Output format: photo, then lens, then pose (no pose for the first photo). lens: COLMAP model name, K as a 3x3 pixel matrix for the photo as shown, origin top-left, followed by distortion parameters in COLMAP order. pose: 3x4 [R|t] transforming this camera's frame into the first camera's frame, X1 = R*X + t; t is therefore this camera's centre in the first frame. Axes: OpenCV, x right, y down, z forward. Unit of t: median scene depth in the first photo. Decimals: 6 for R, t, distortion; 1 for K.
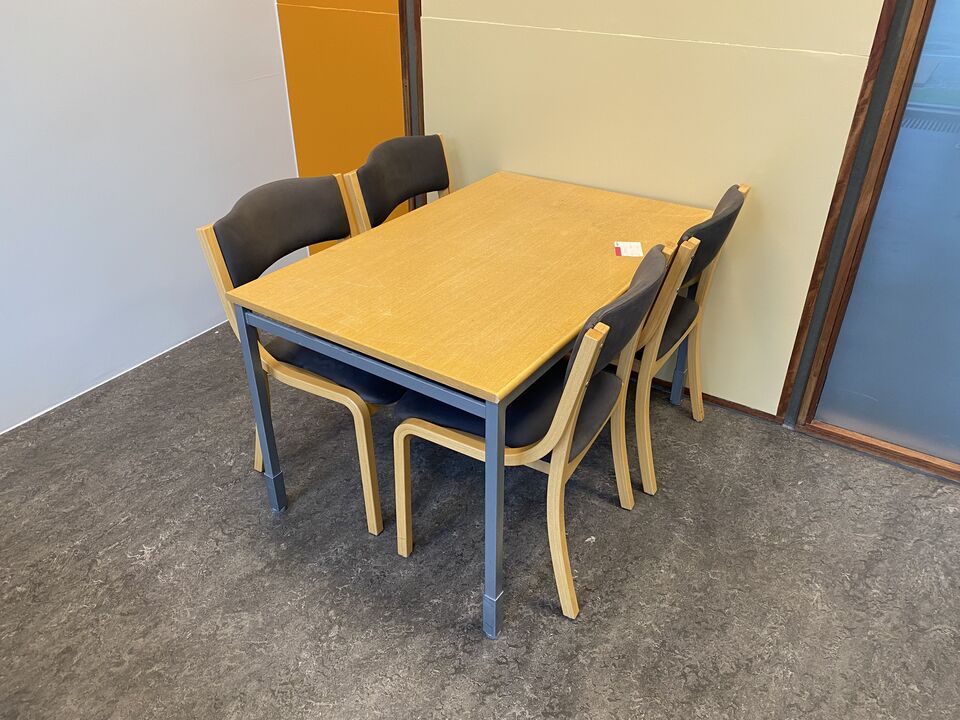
lens RADIAL K [[729.7, 0, 480.2], [0, 729.7, 353.6], [0, 0, 1]] dist [0.034338, -0.037383]
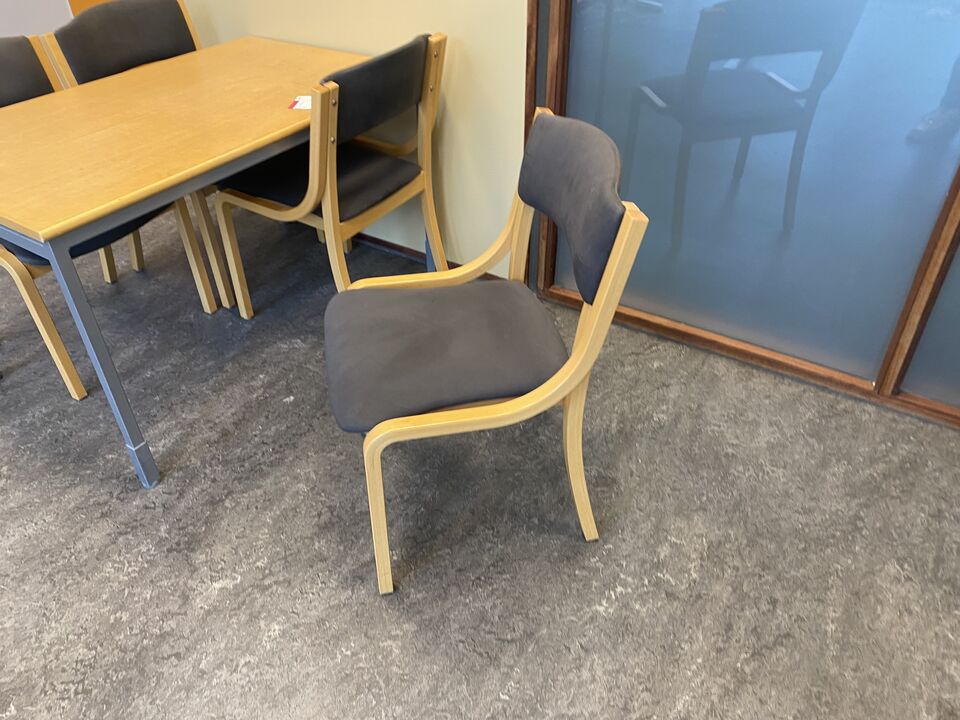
lens RADIAL K [[729.7, 0, 479.2], [0, 729.7, 355.7], [0, 0, 1]] dist [0.034338, -0.037383]
pose [[0.999560, -0.021820, -0.020085, 0.449382], [0.023863, 0.993880, 0.107858, 0.092516], [0.017609, -0.108290, 0.993963, 0.000613]]
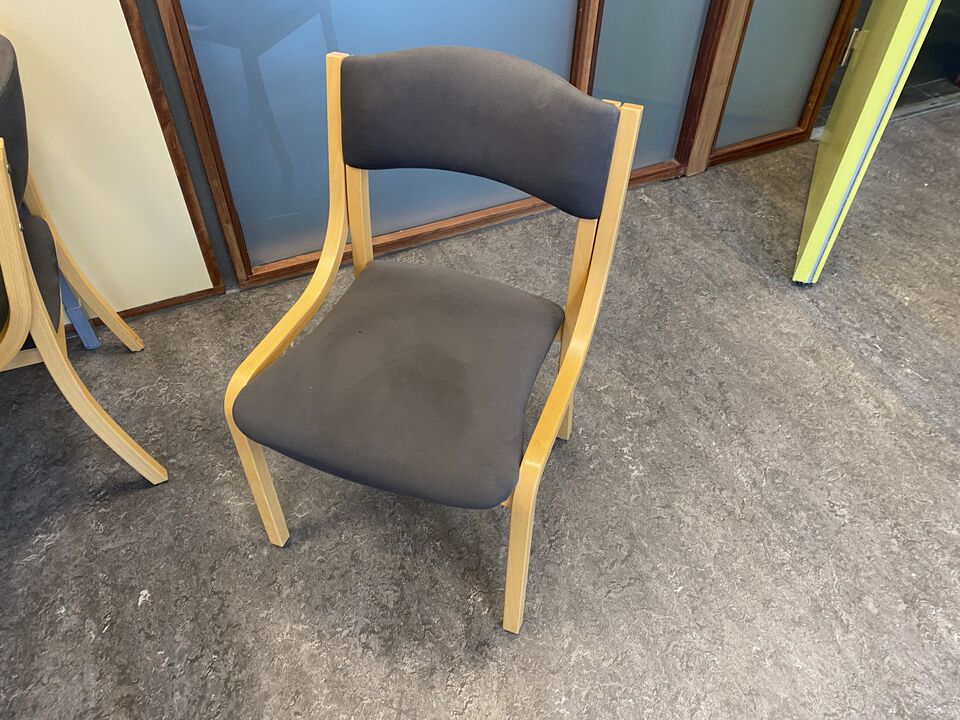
lens RADIAL K [[729.7, 0, 471.7], [0, 729.7, 354.8], [0, 0, 1]] dist [0.034338, -0.037383]
pose [[0.545022, -0.599474, 0.586159, 0.052336], [0.430396, 0.800021, 0.418003, -0.087626], [-0.719521, 0.024460, 0.694040, 0.298015]]
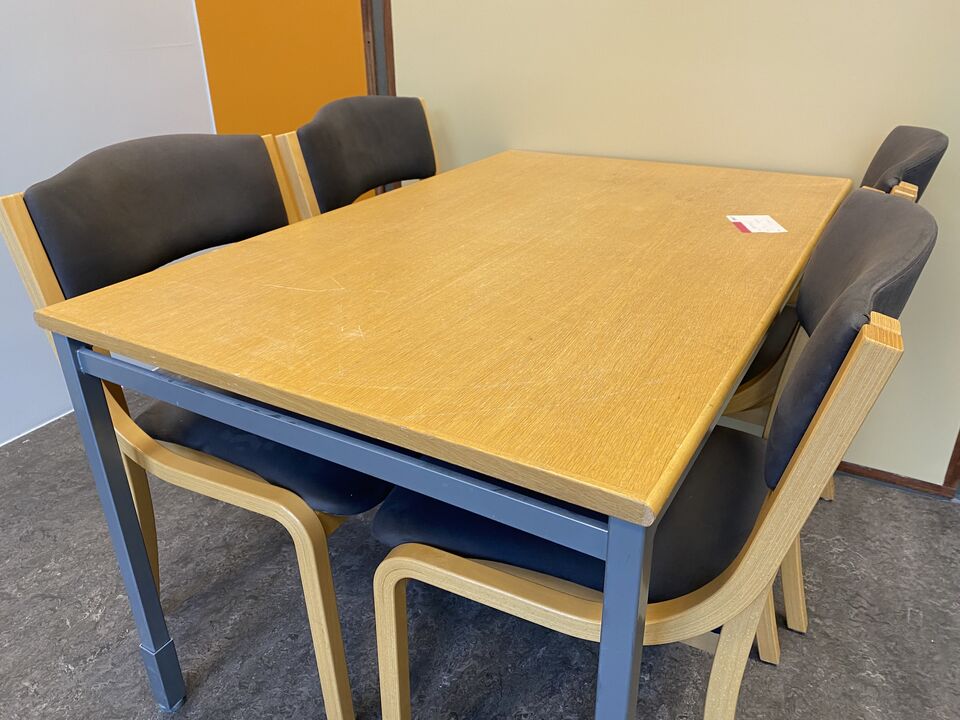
lens RADIAL K [[729.7, 0, 481.2], [0, 729.7, 350.6], [0, 0, 1]] dist [0.034338, -0.037383]
pose [[0.997712, -0.042803, 0.052332, -0.057091], [0.047537, 0.994545, -0.092848, 0.005409], [-0.048072, 0.095123, 0.994304, 0.425260]]
